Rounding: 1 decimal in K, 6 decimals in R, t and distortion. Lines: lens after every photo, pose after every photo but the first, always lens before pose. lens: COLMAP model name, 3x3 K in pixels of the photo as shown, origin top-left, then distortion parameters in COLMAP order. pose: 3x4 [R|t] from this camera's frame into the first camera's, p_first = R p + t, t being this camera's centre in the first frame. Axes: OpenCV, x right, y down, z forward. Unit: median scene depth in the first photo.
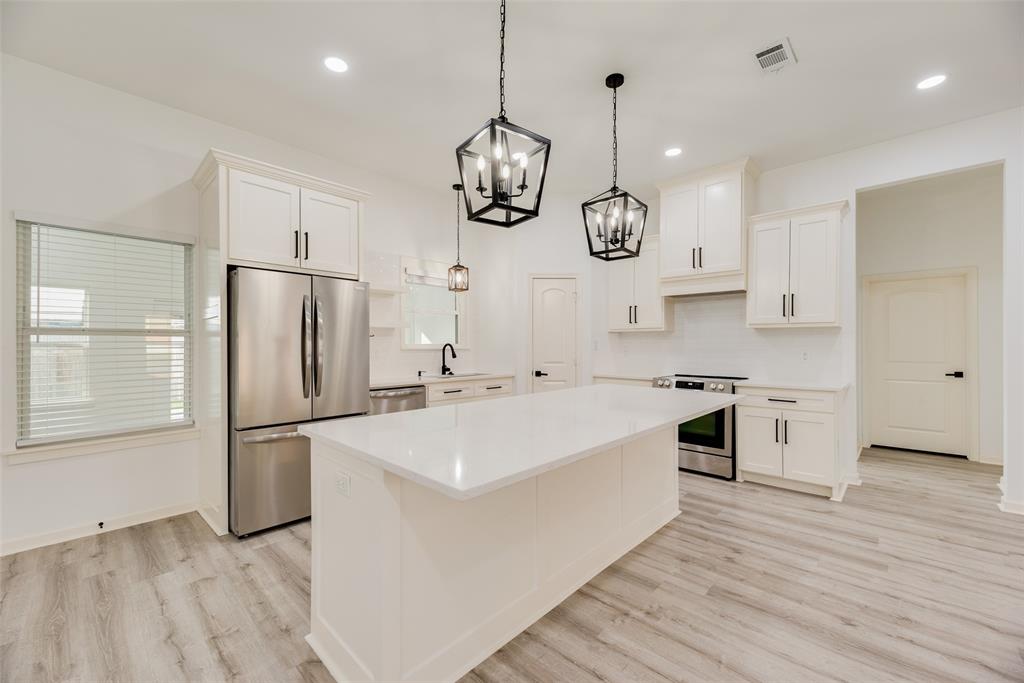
lens RADIAL K [[410.8, 0, 512.1], [0, 410.8, 346.1], [0, 0, 1]] dist [0.002644, -0.000107]
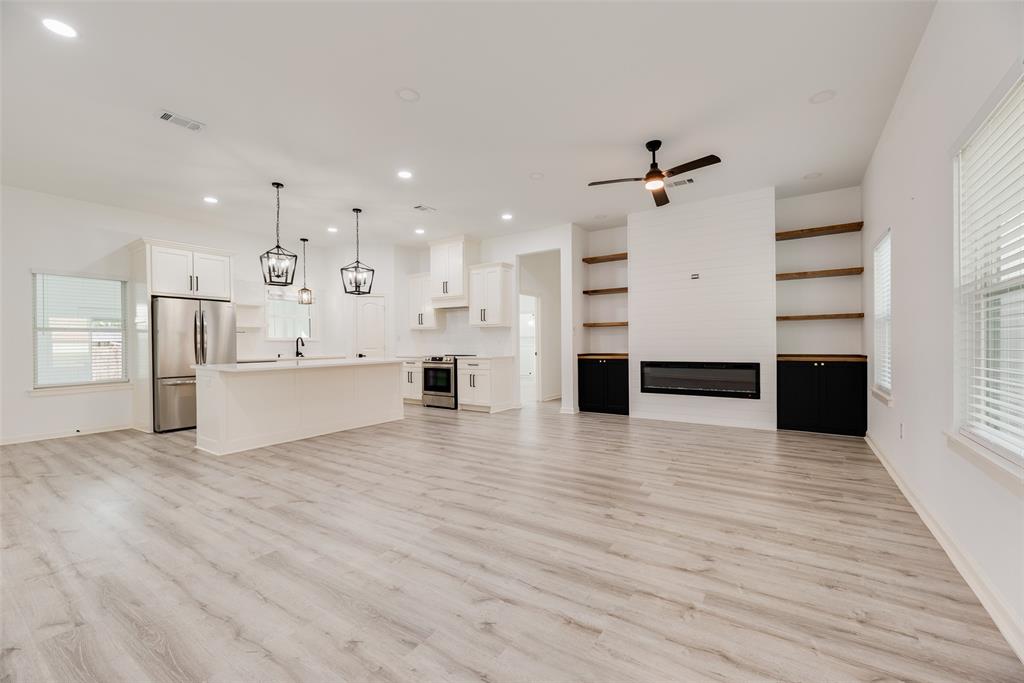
lens RADIAL K [[412.5, 0, 514.1], [0, 412.5, 345.2], [0, 0, 1]] dist [0.000233, -0.000067]
pose [[0.986679, -0.008876, 0.162439, 0.467501], [0.009159, 0.999958, -0.000996, 0.038745], [-0.162423, 0.002471, 0.986718, -0.824345]]
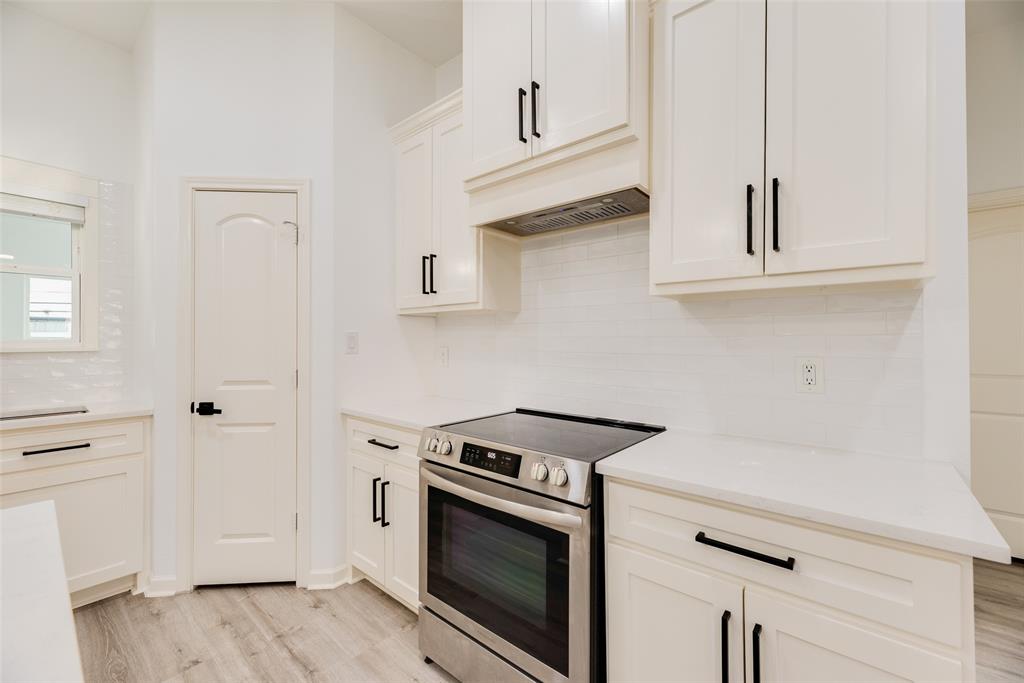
lens RADIAL K [[414.2, 0, 513.0], [0, 414.2, 336.4], [0, 0, 1]] dist [0.002124, -0.000270]
pose [[0.998750, -0.000821, 0.049973, 0.431321], [0.001374, 0.999938, -0.011023, -0.004735], [-0.049961, 0.011077, 0.998690, 0.643562]]
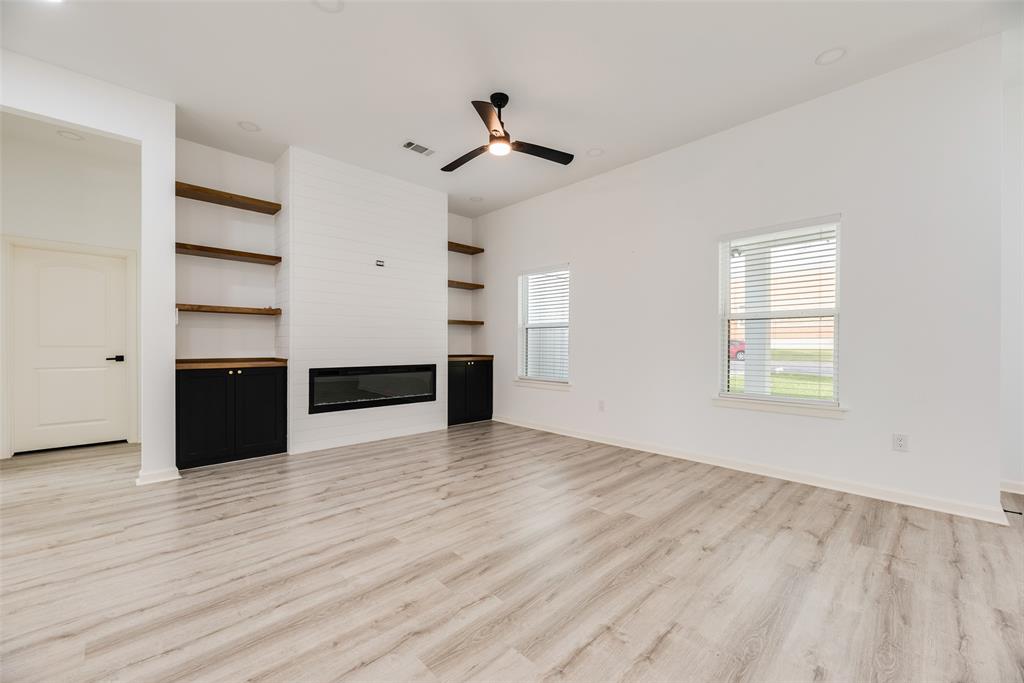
lens RADIAL K [[410.8, 0, 512.1], [0, 410.8, 346.1], [0, 0, 1]] dist [0.002644, -0.000107]
pose [[0.046766, -0.002969, 0.998901, 0.165183], [-0.001754, 0.999994, 0.003054, 0.039385], [-0.998904, -0.001895, 0.046760, 0.023368]]
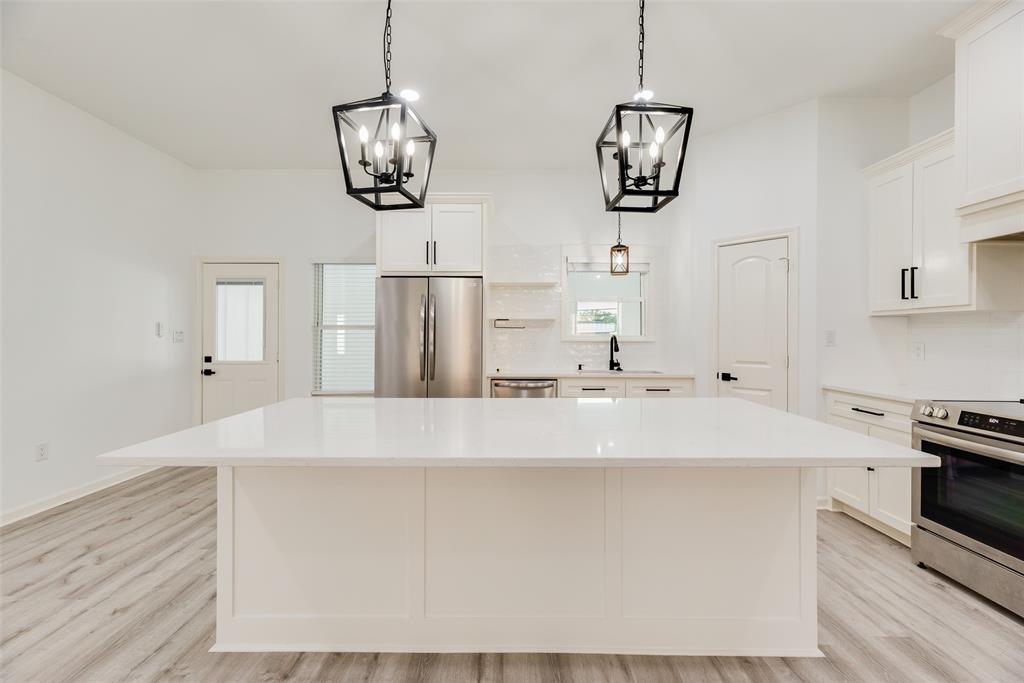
lens RADIAL K [[414.2, 0, 513.0], [0, 414.2, 336.4], [0, 0, 1]] dist [0.002124, -0.000270]
pose [[0.683282, 0.003017, -0.730148, 0.401415], [-0.006517, 0.999977, -0.001967, -0.000596], [0.730125, 0.006103, 0.683286, 0.265901]]
